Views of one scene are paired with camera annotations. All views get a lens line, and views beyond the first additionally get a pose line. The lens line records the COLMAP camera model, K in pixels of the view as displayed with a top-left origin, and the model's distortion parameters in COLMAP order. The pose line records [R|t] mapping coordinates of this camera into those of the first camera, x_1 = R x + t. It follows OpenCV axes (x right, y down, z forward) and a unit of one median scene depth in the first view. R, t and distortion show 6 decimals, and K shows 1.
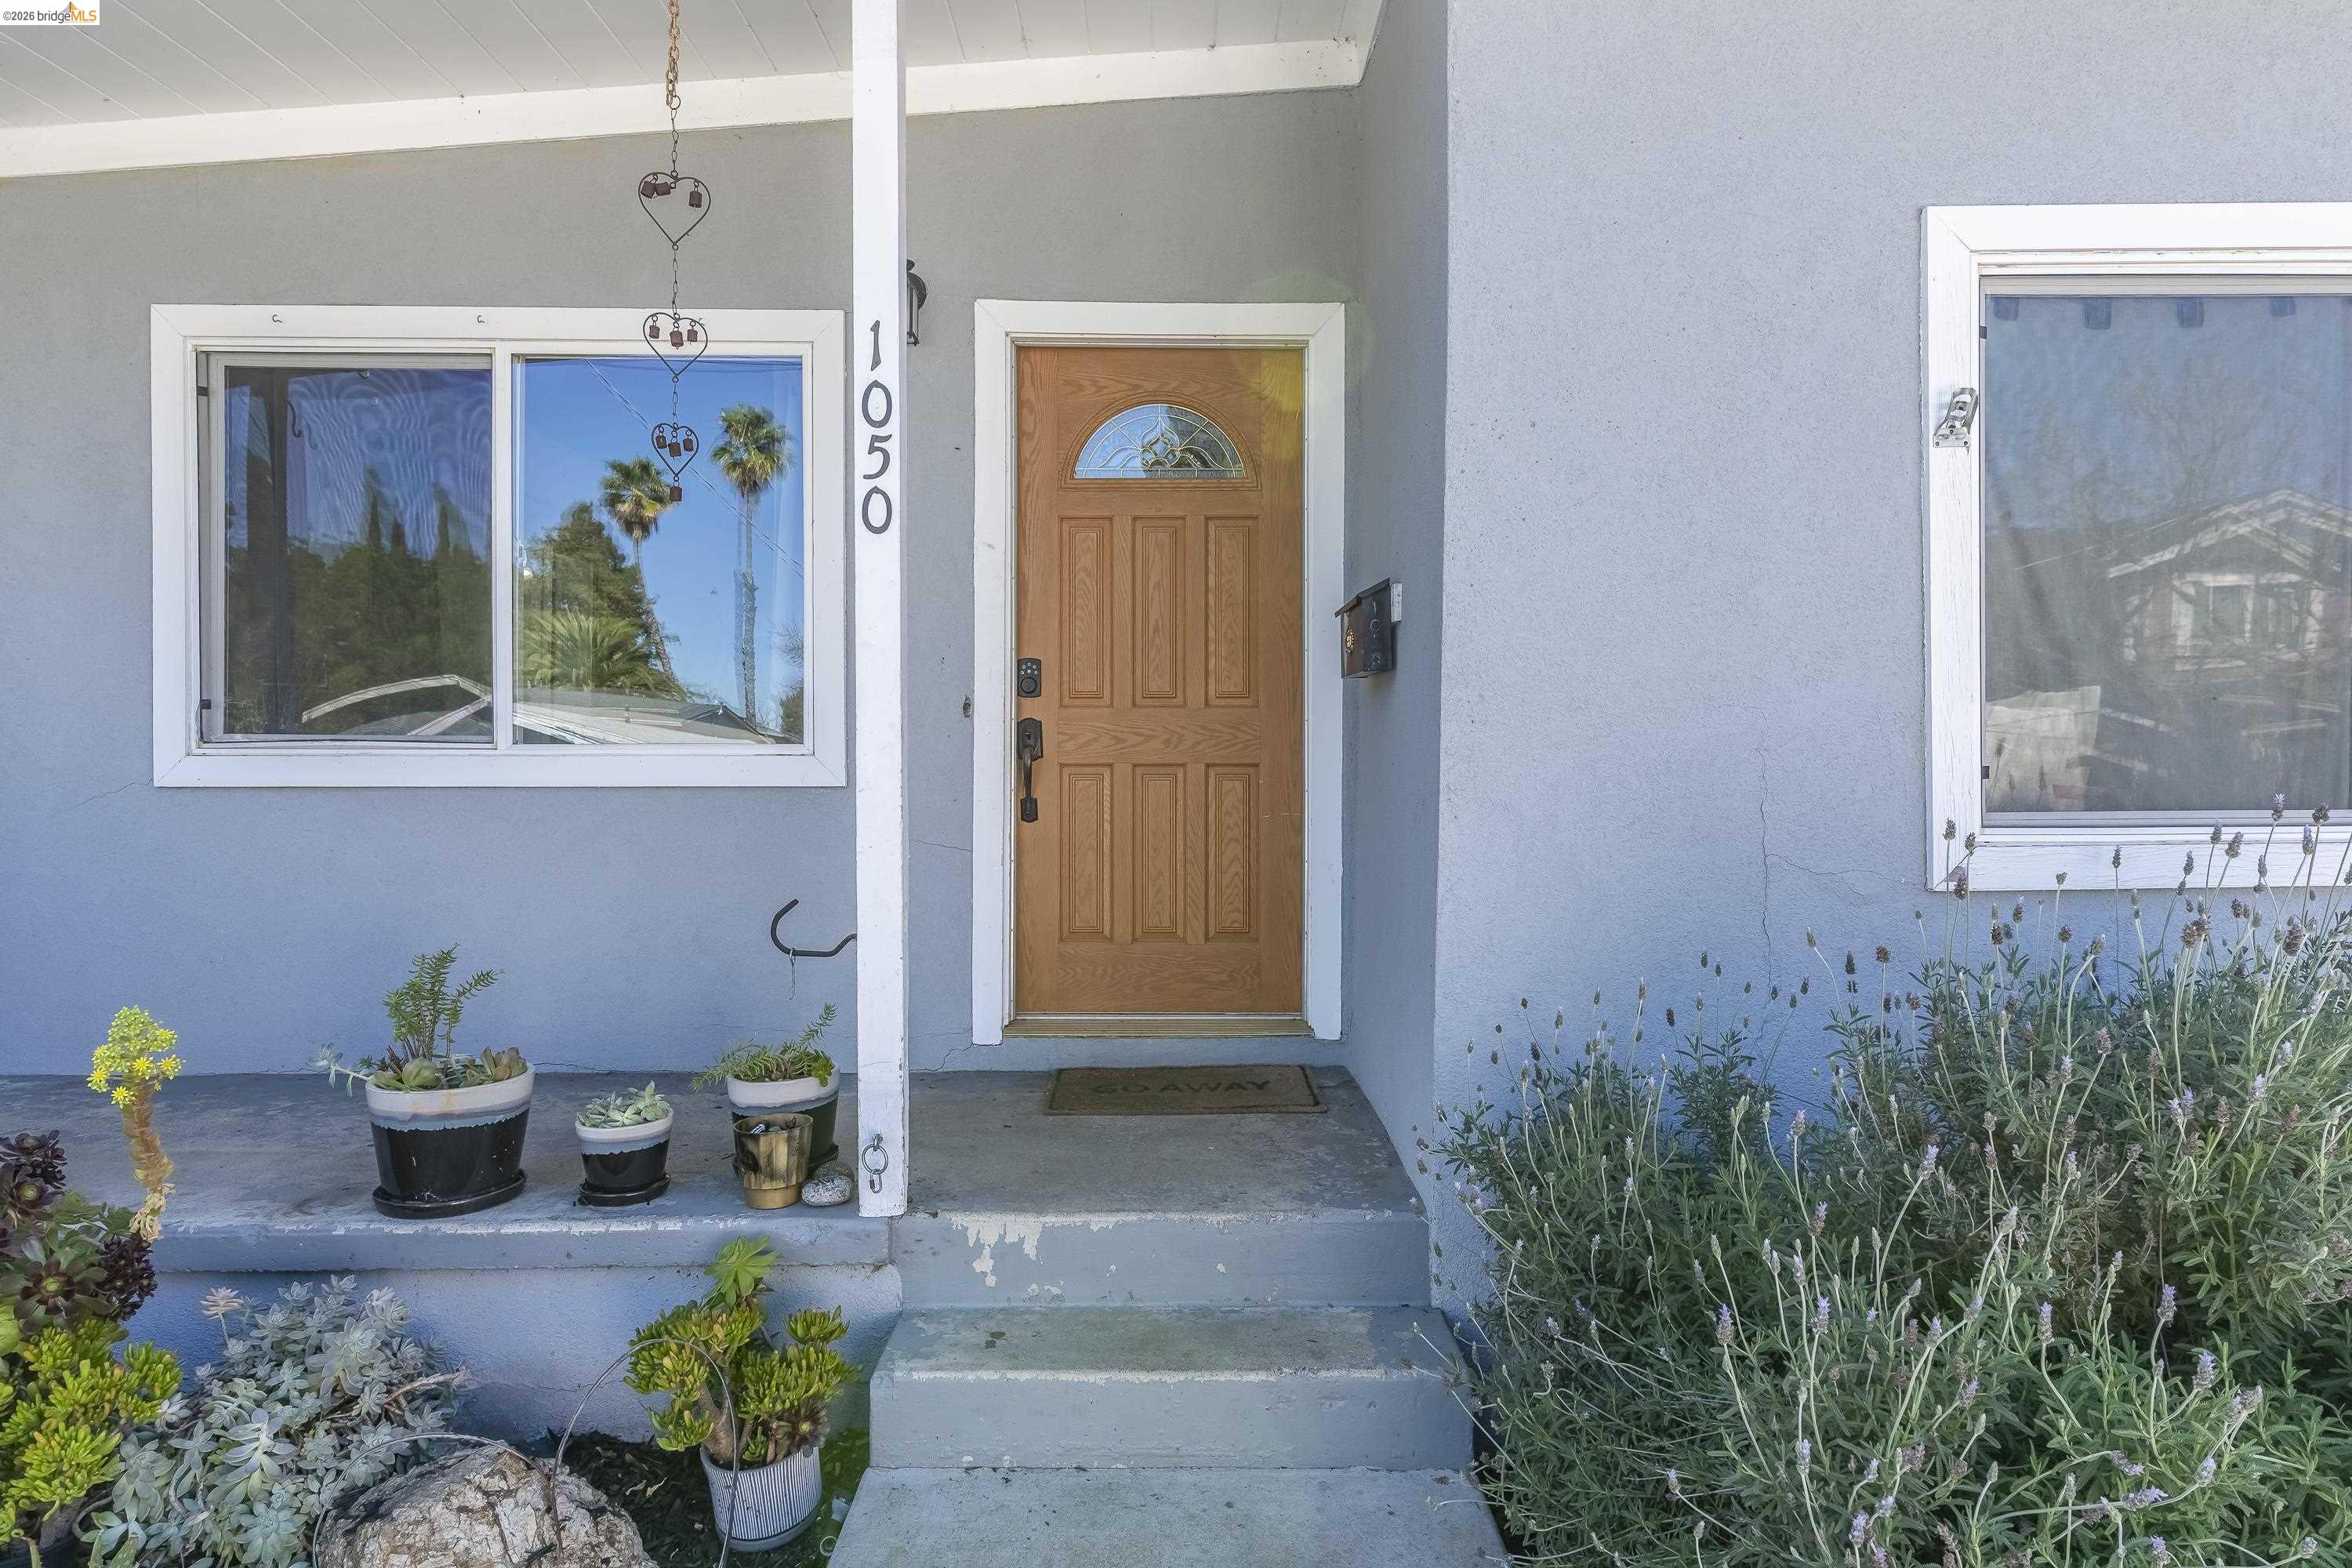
lens RADIAL K [[1396.3, 0, 1176.0], [0, 1396.3, 784.0], [0, 0, 1]] dist [-0.007574, -0.000111]
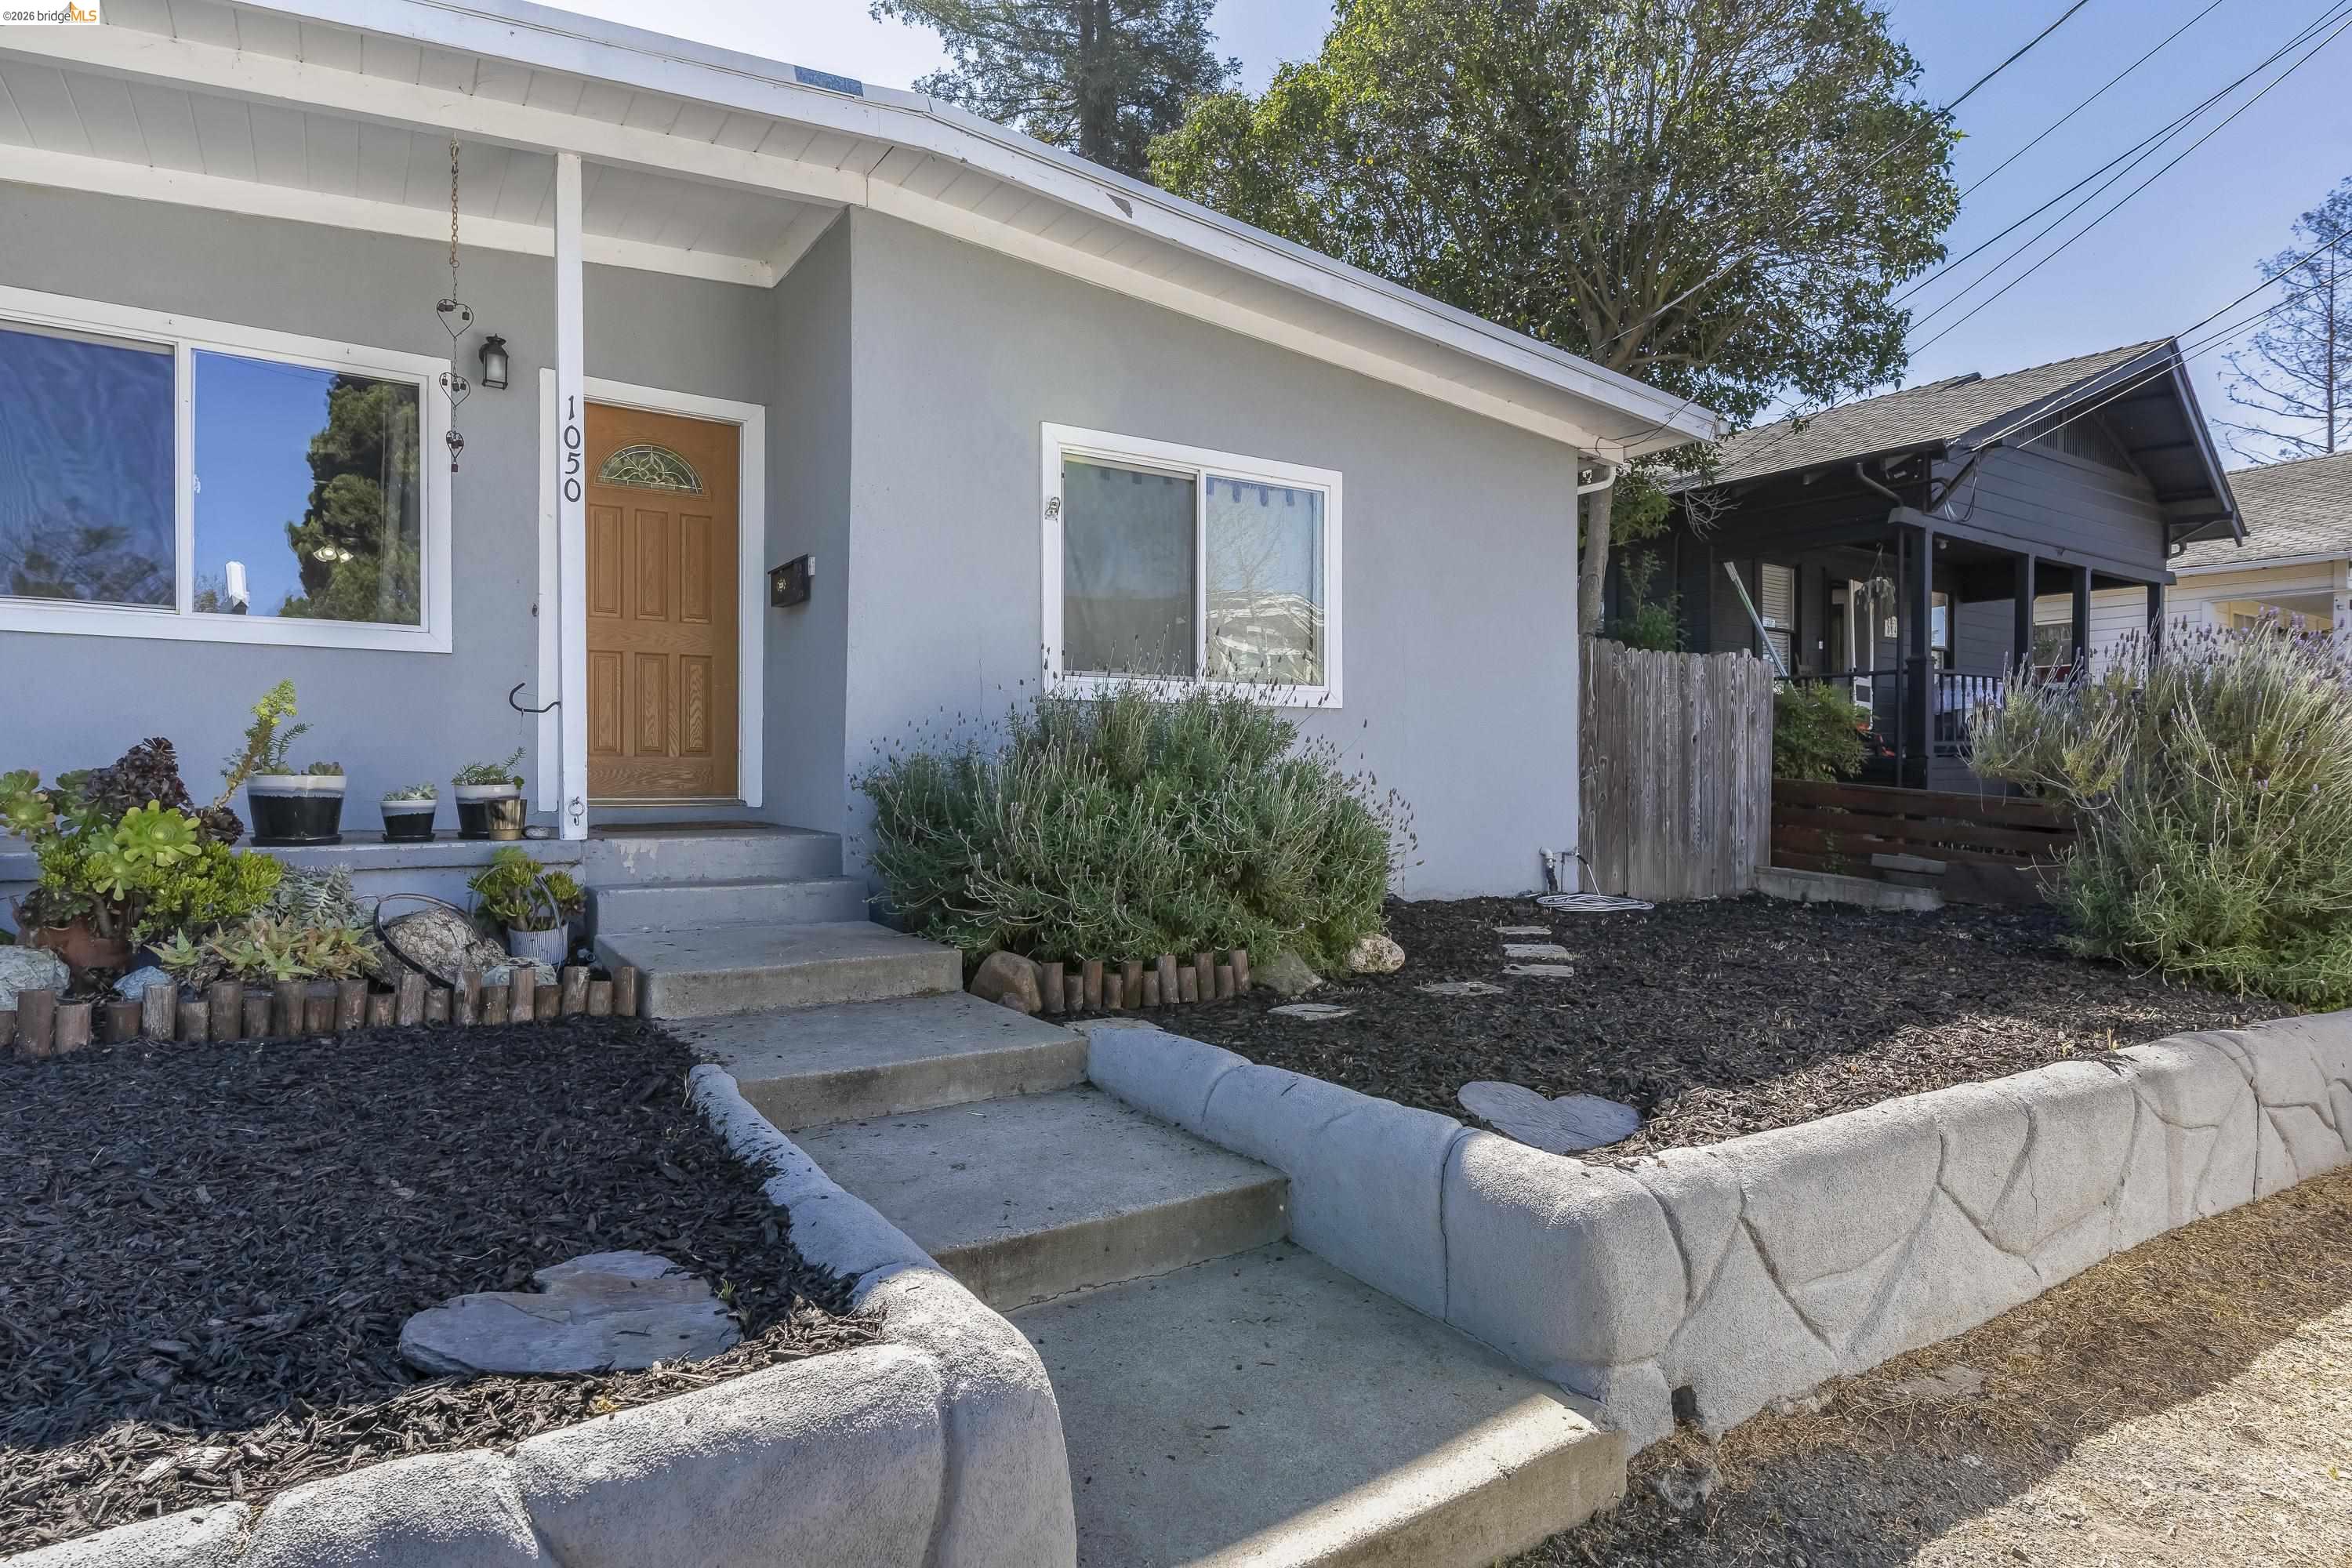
lens RADIAL K [[1251.9, 0, 1176.0], [0, 1251.9, 784.0], [0, 0, 1]] dist [-0.020694, 0.000005]
pose [[0.842828, 0.004389, 0.538166, -0.439313], [0.000254, 0.999963, -0.008553, 0.239560], [-0.538183, 0.007346, 0.842796, -0.961915]]
